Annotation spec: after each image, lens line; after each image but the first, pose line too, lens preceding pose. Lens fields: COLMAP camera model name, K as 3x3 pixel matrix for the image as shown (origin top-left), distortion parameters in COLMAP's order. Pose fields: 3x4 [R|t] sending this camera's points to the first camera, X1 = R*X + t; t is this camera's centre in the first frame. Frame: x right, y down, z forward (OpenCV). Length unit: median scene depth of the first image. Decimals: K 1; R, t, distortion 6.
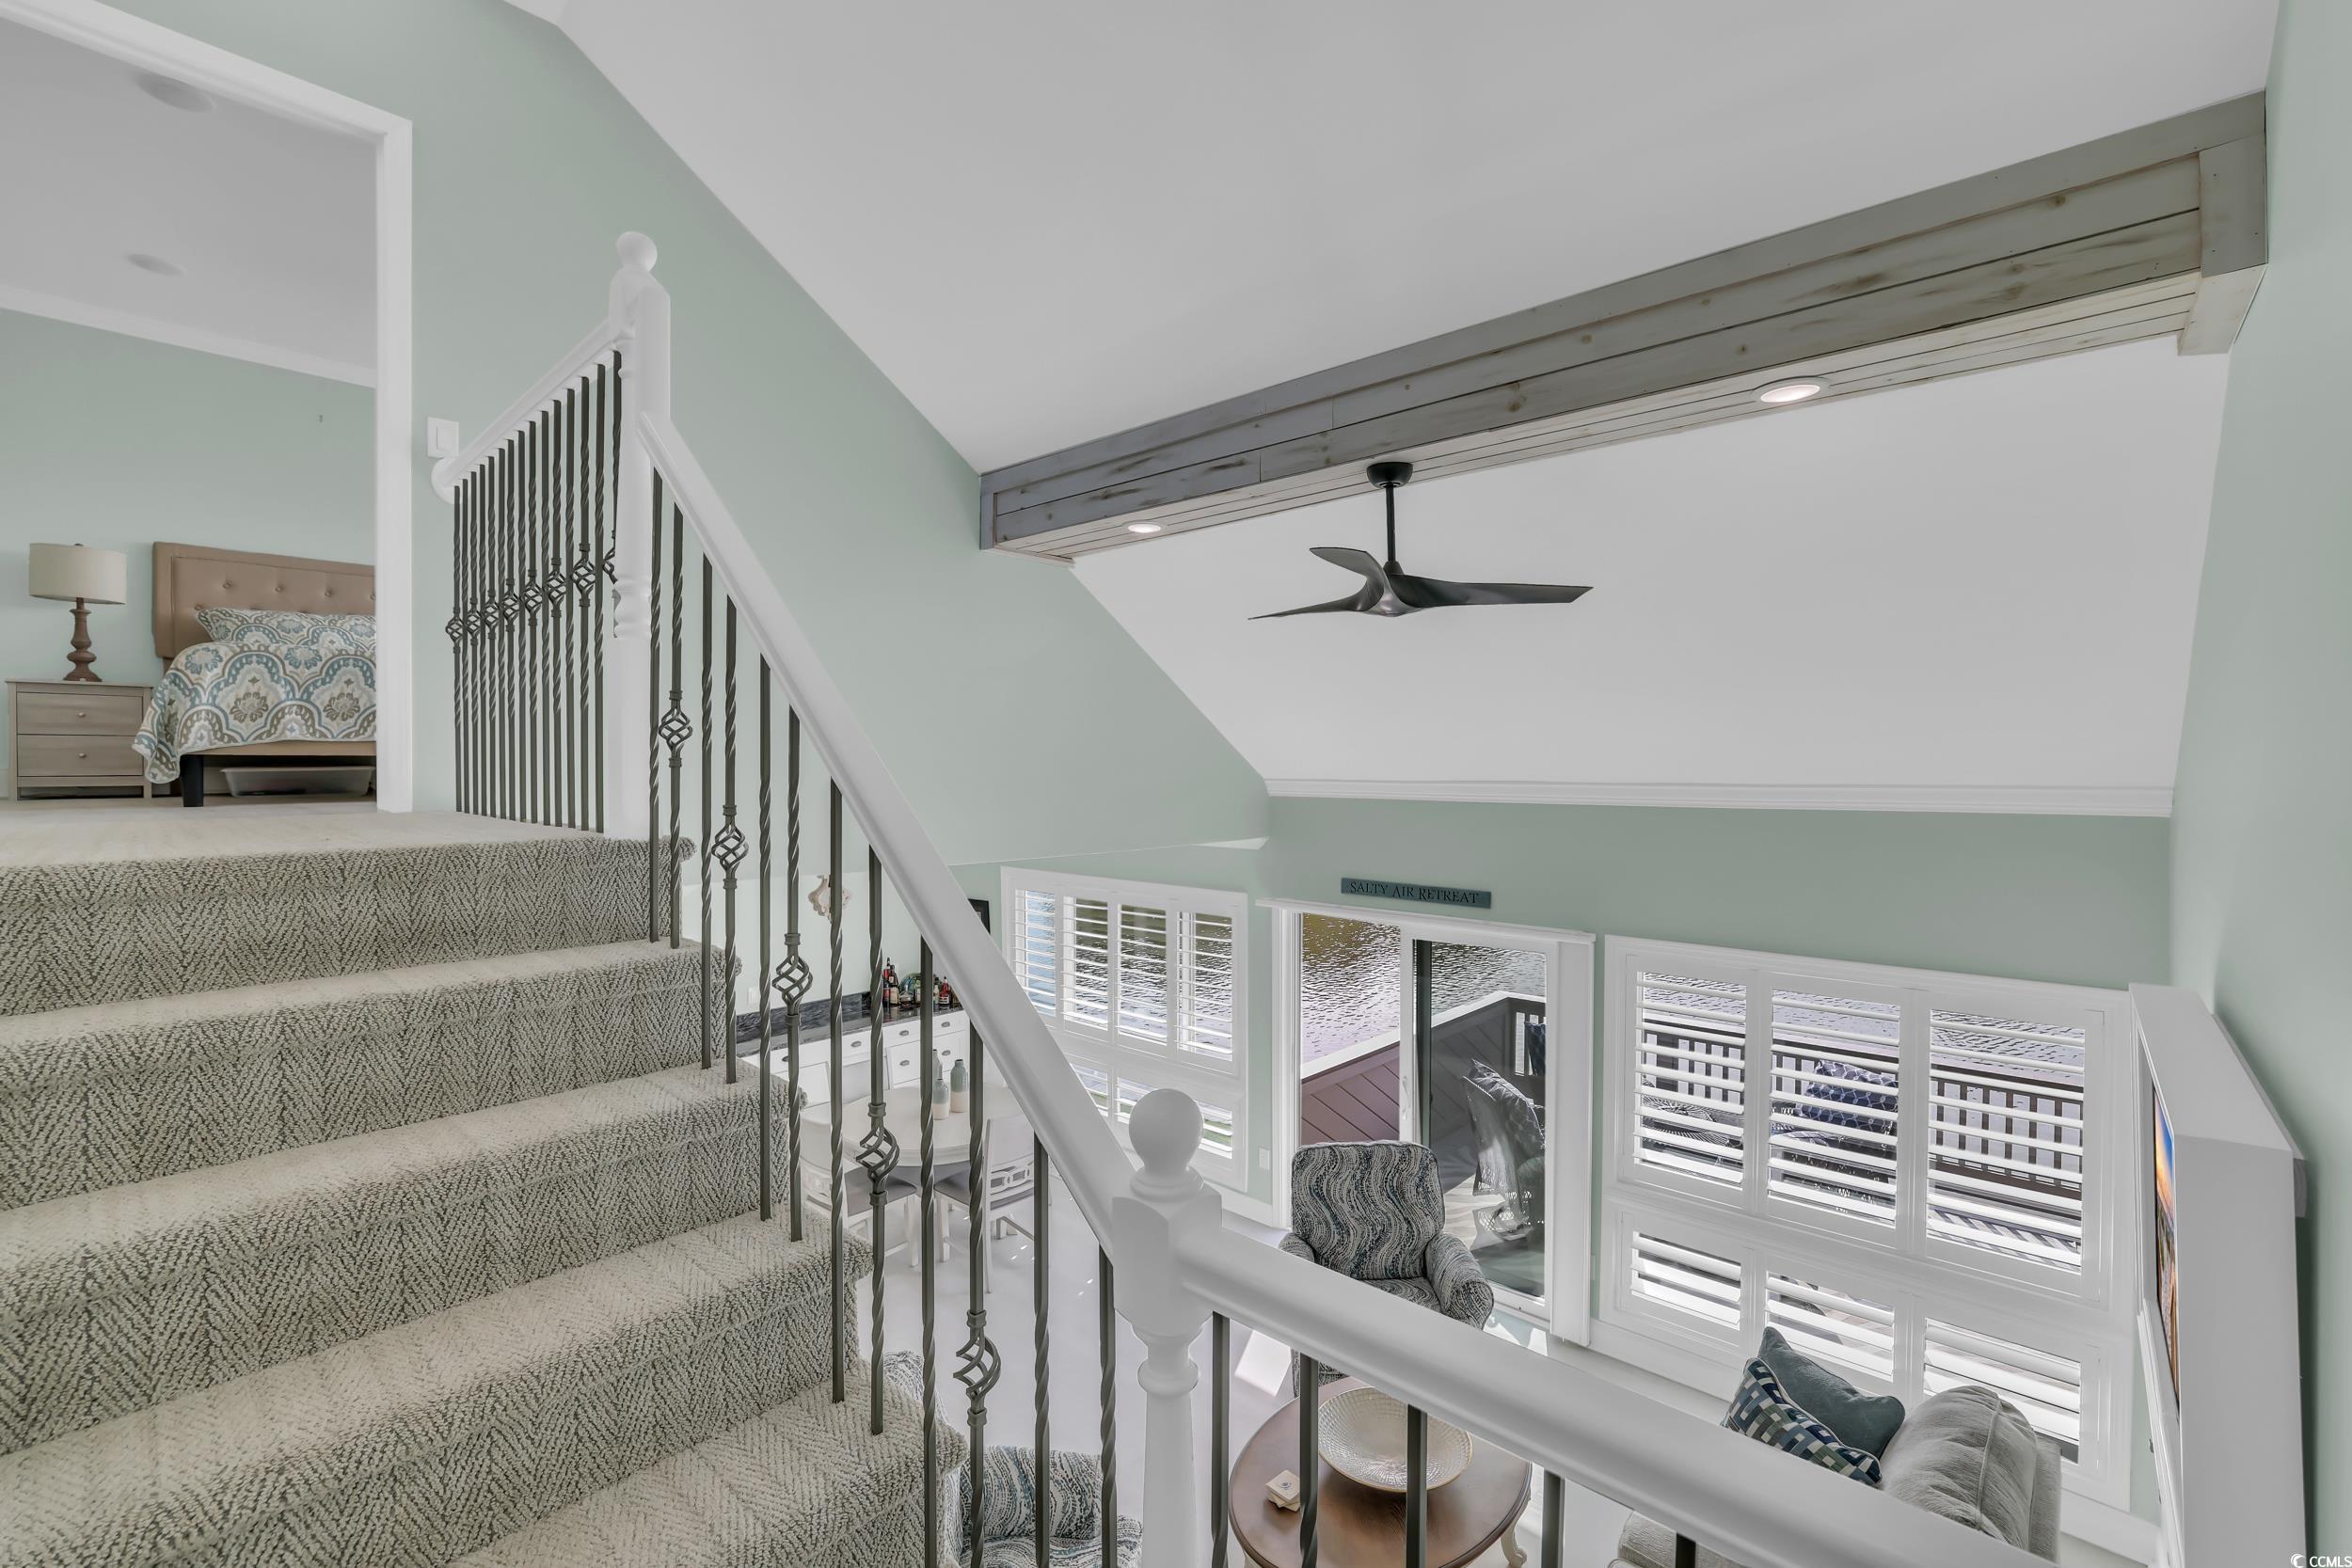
lens RADIAL K [[1029.8, 0, 1176.0], [0, 1029.8, 784.0], [0, 0, 1]] dist [-0.001240, -0.000271]
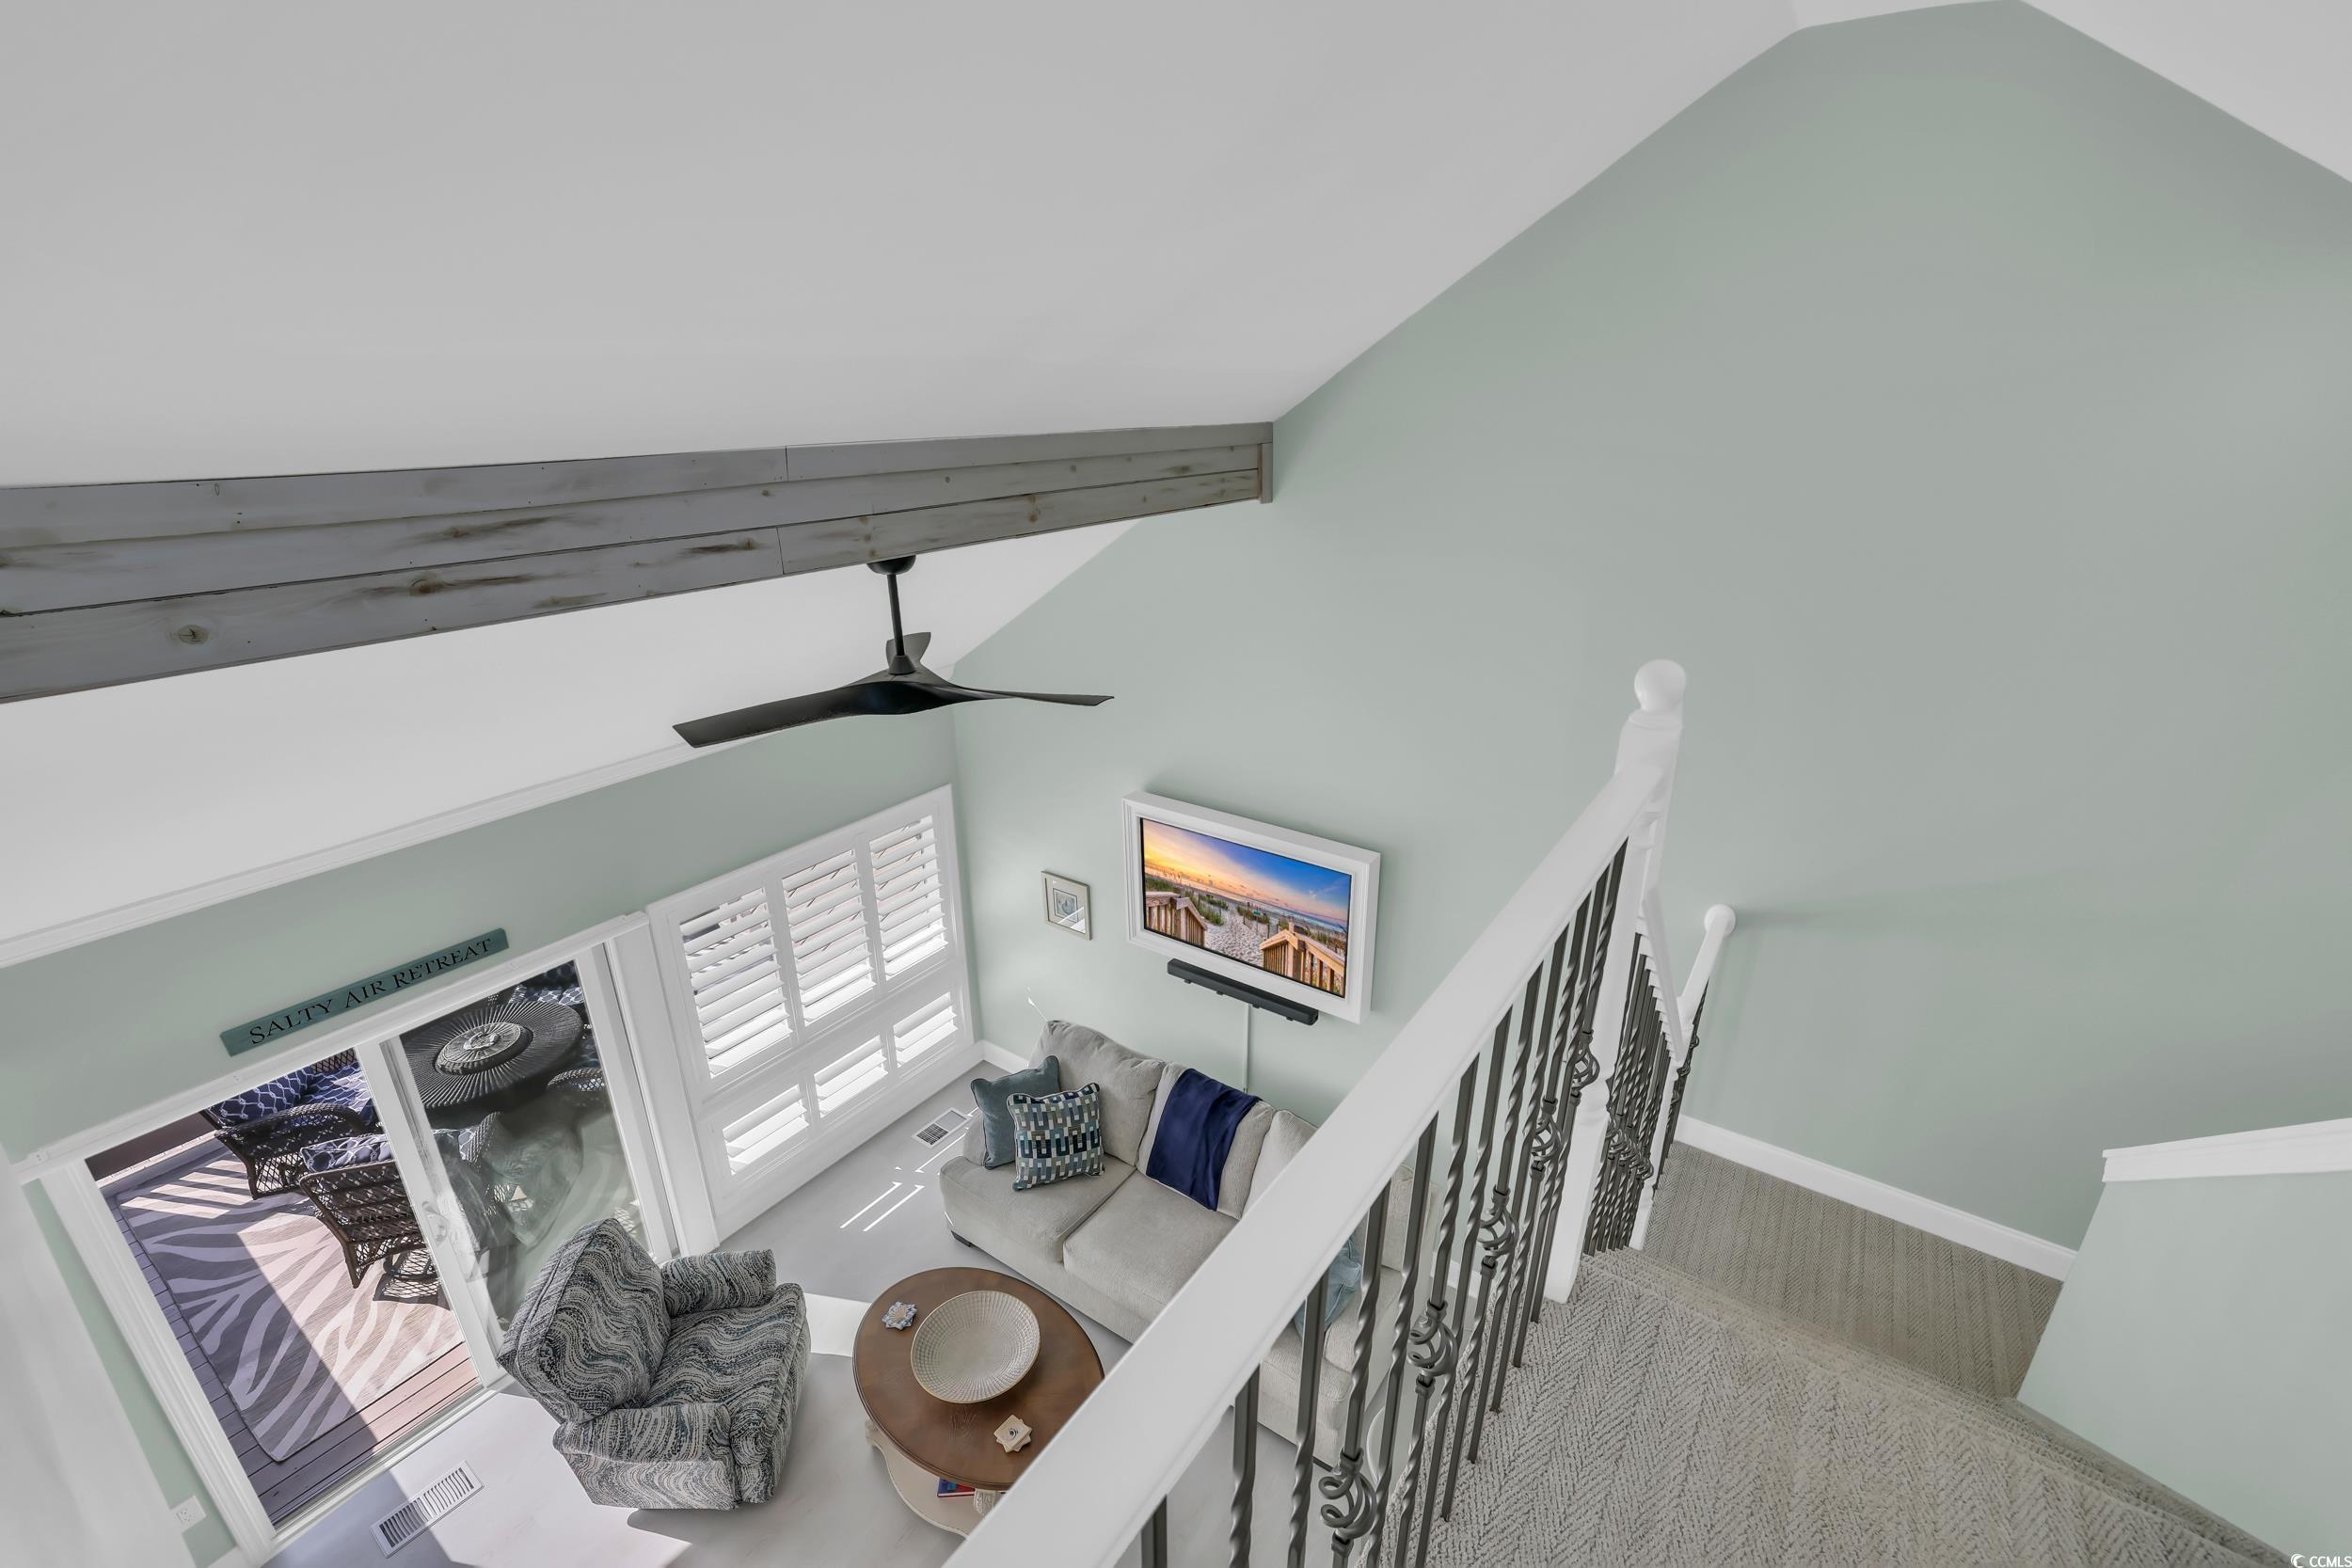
lens RADIAL K [[1029.8, 0, 1176.0], [0, 1029.8, 784.0], [0, 0, 1]] dist [-0.001240, -0.000271]
pose [[-0.131148, -0.364994, 0.921726, -0.691870], [0.022859, 0.928396, 0.370888, -0.426731], [-0.991099, 0.069711, -0.113414, 0.832456]]
